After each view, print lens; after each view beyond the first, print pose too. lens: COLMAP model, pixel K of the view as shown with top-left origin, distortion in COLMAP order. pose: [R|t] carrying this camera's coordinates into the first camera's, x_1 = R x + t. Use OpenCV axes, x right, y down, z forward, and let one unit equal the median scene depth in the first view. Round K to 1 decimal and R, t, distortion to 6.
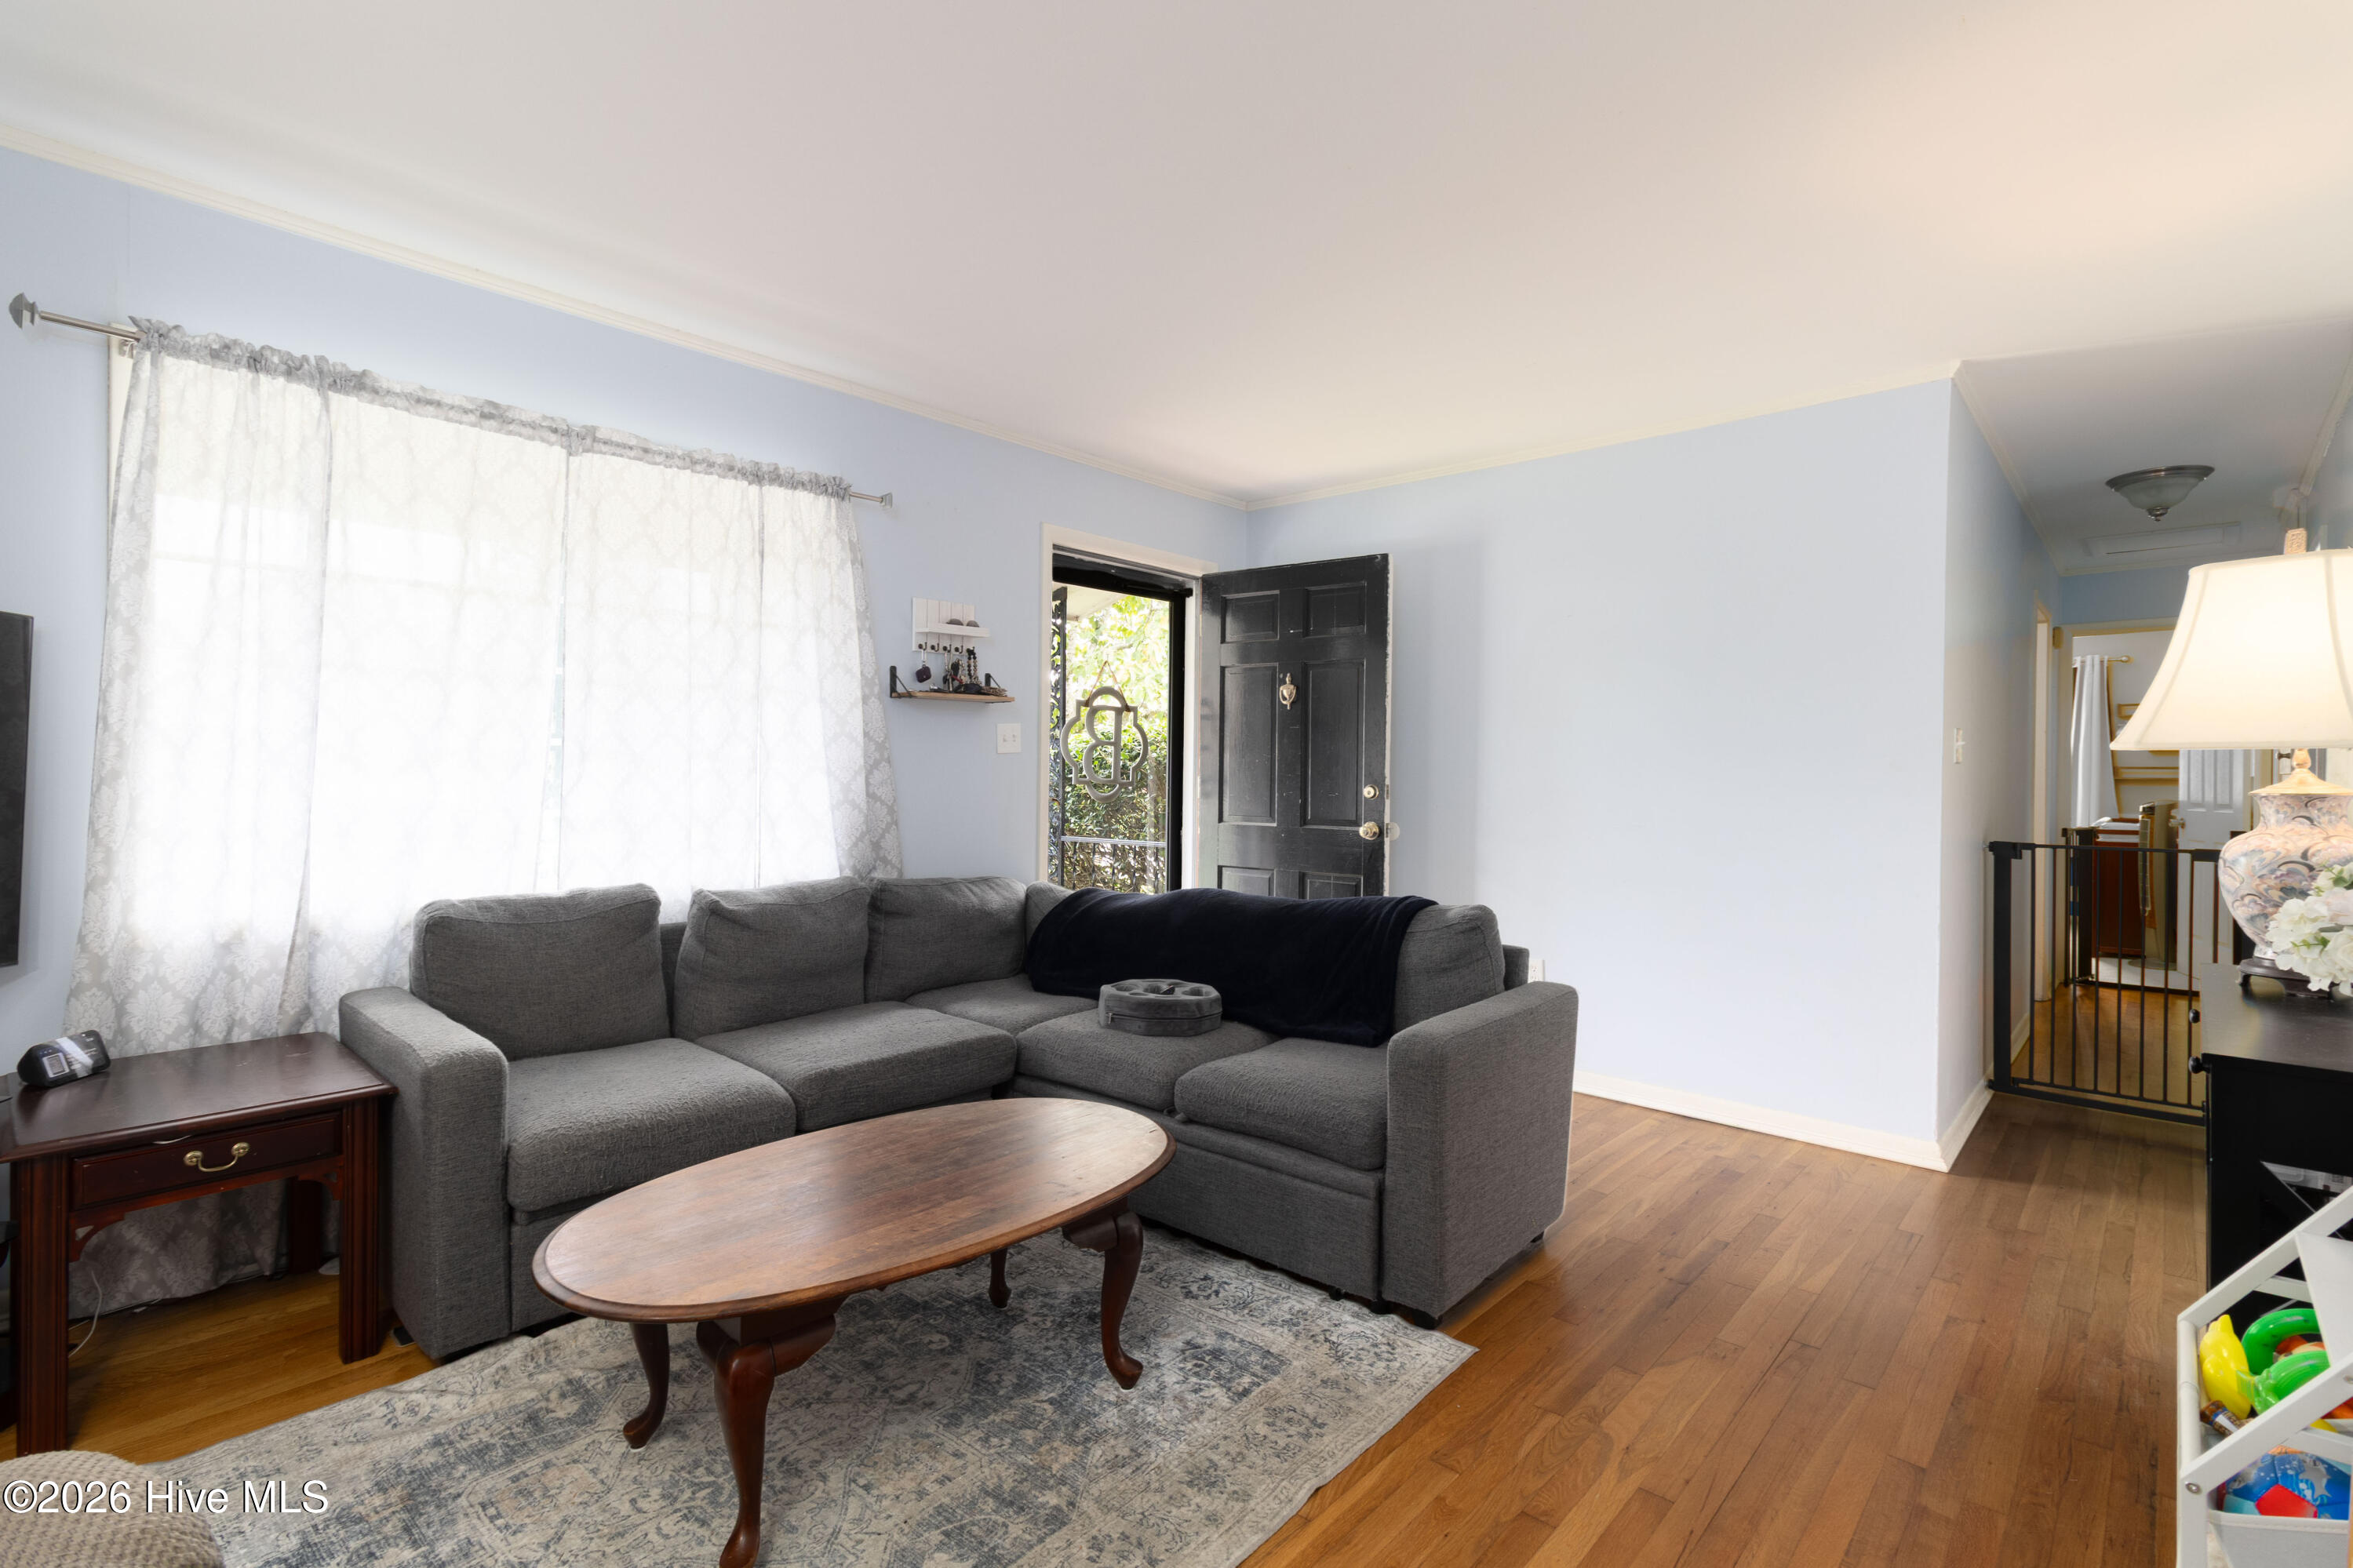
lens RADIAL K [[1084.5, 0, 1179.8], [0, 1084.5, 777.3], [0, 0, 1]] dist [0.017141, 0.000183]
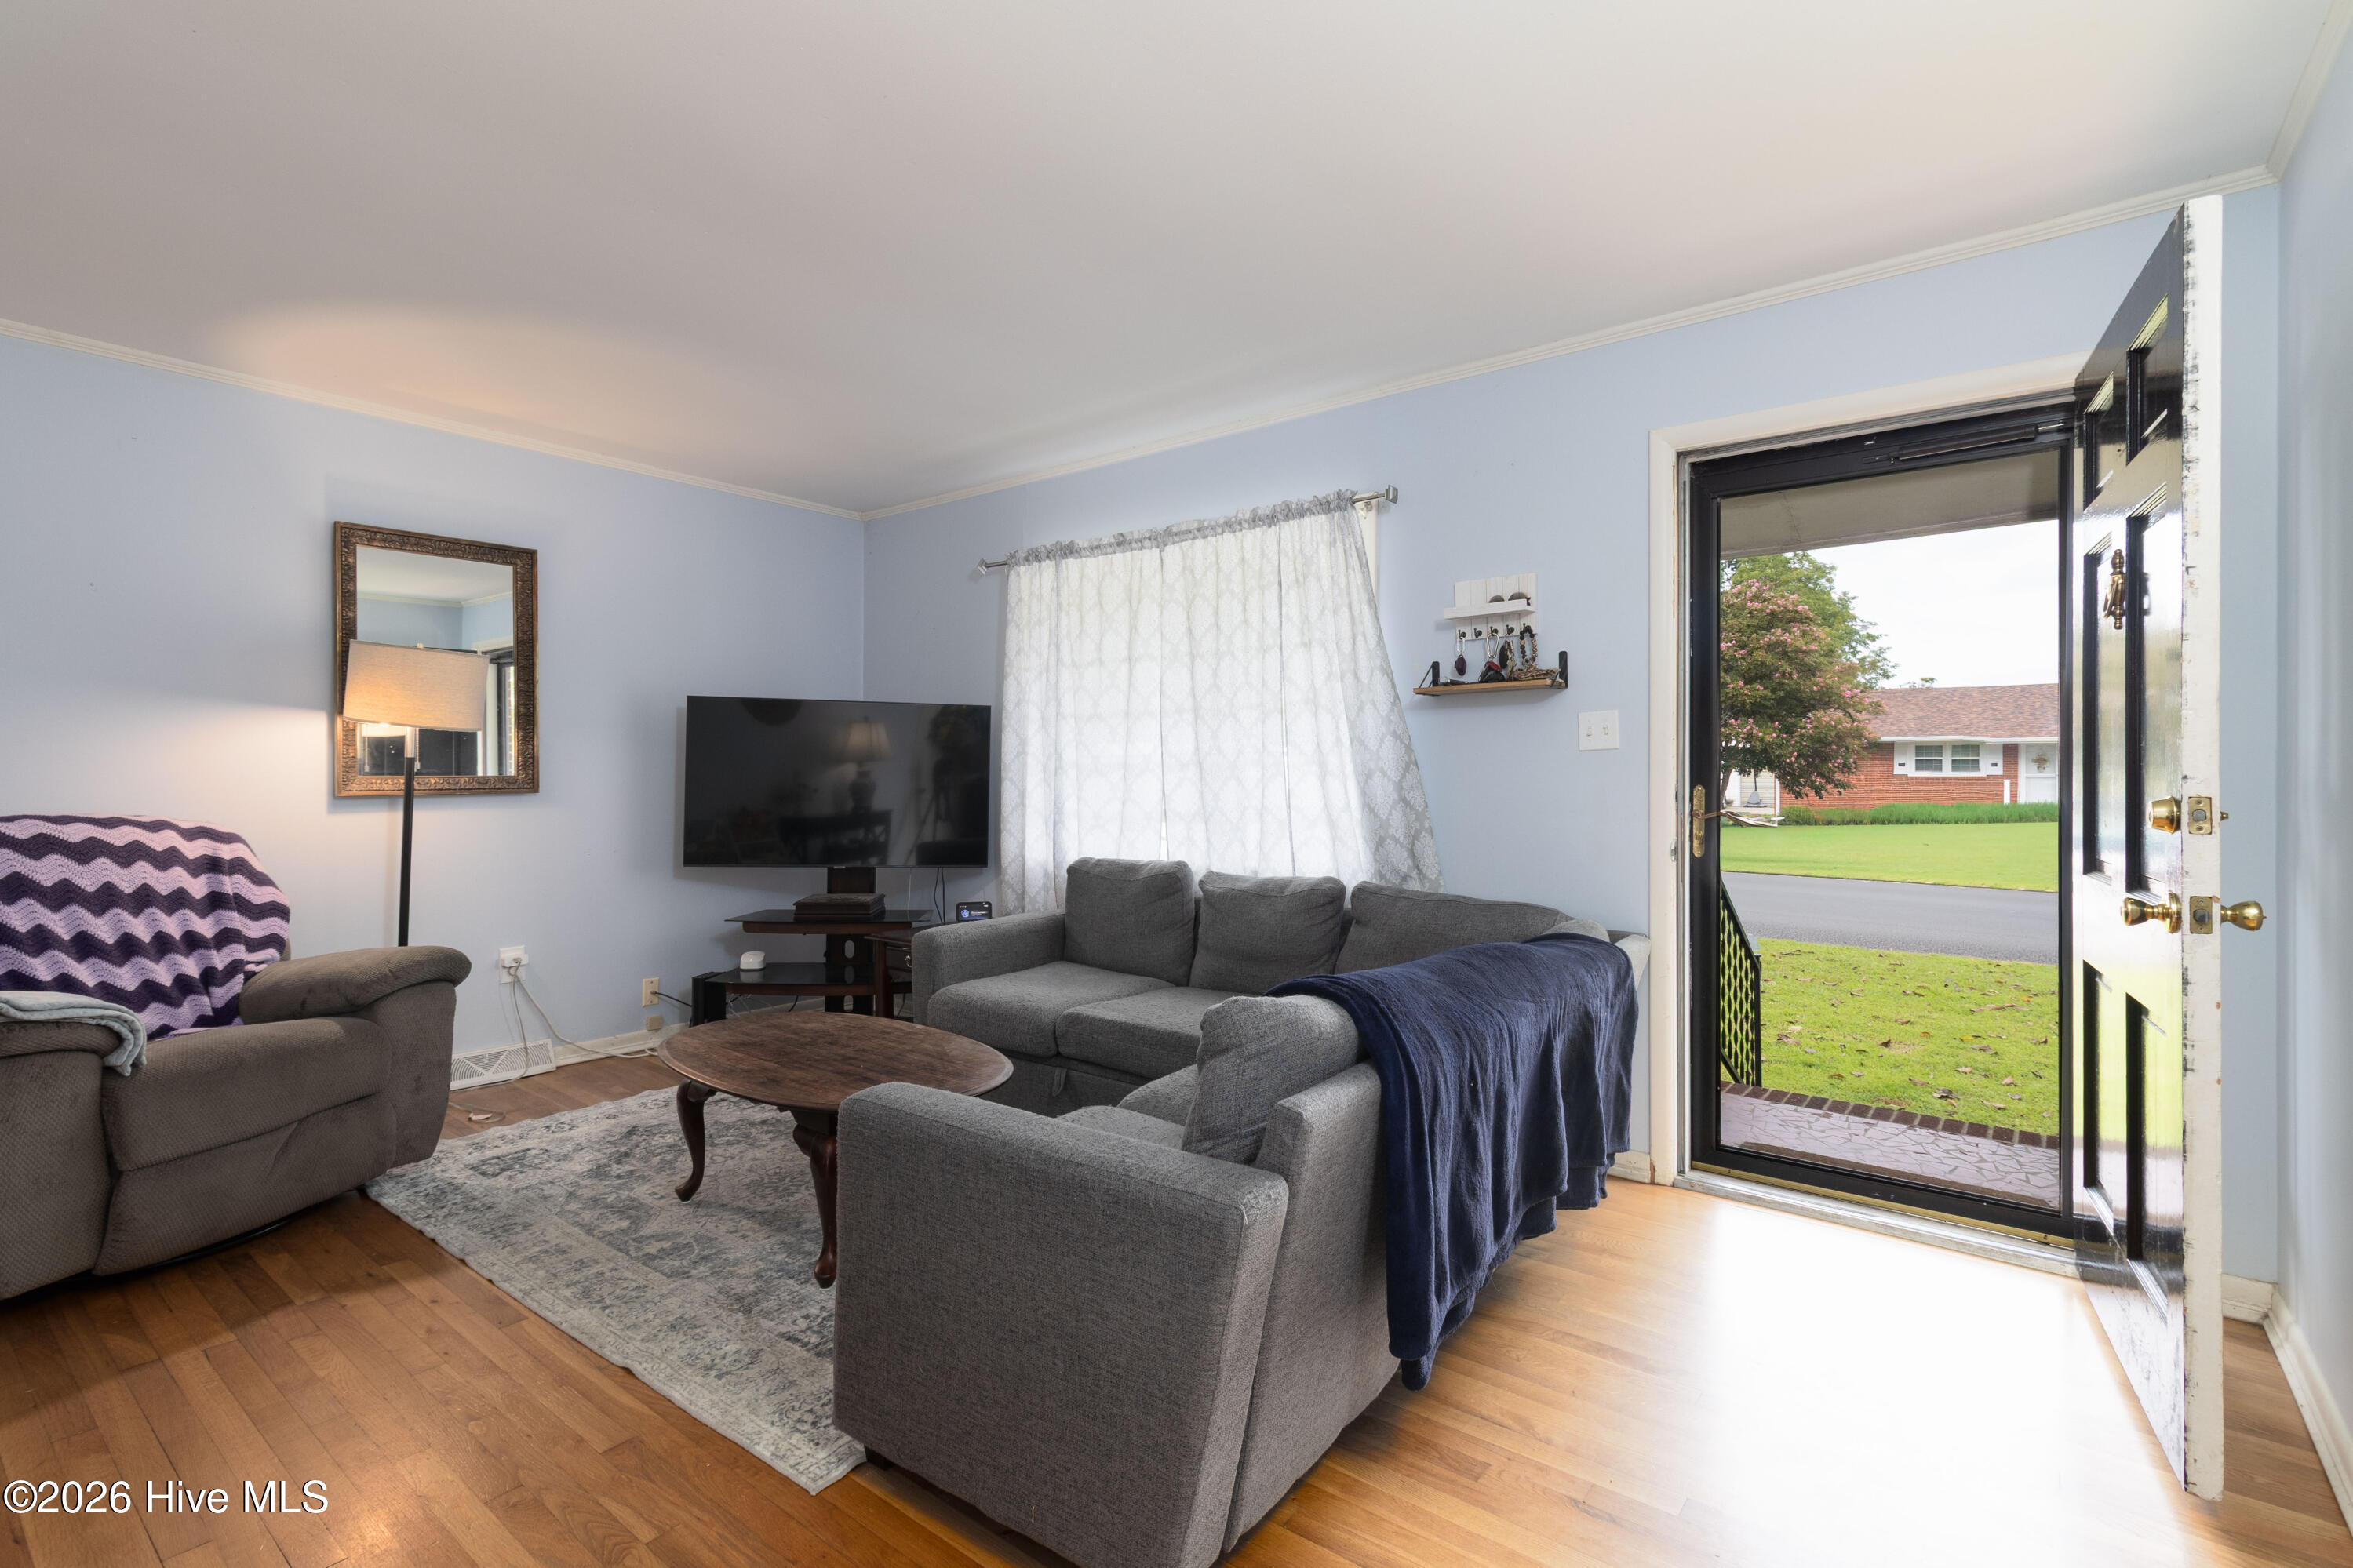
lens RADIAL K [[1084.5, 0, 1179.9], [0, 1084.5, 773.4], [0, 0, 1]] dist [0.017141, 0.000183]
pose [[0.068946, -0.002169, -0.997618, 0.754917], [-0.002305, 0.999995, -0.002333, -0.004729], [0.997618, 0.002461, 0.068940, 0.833000]]
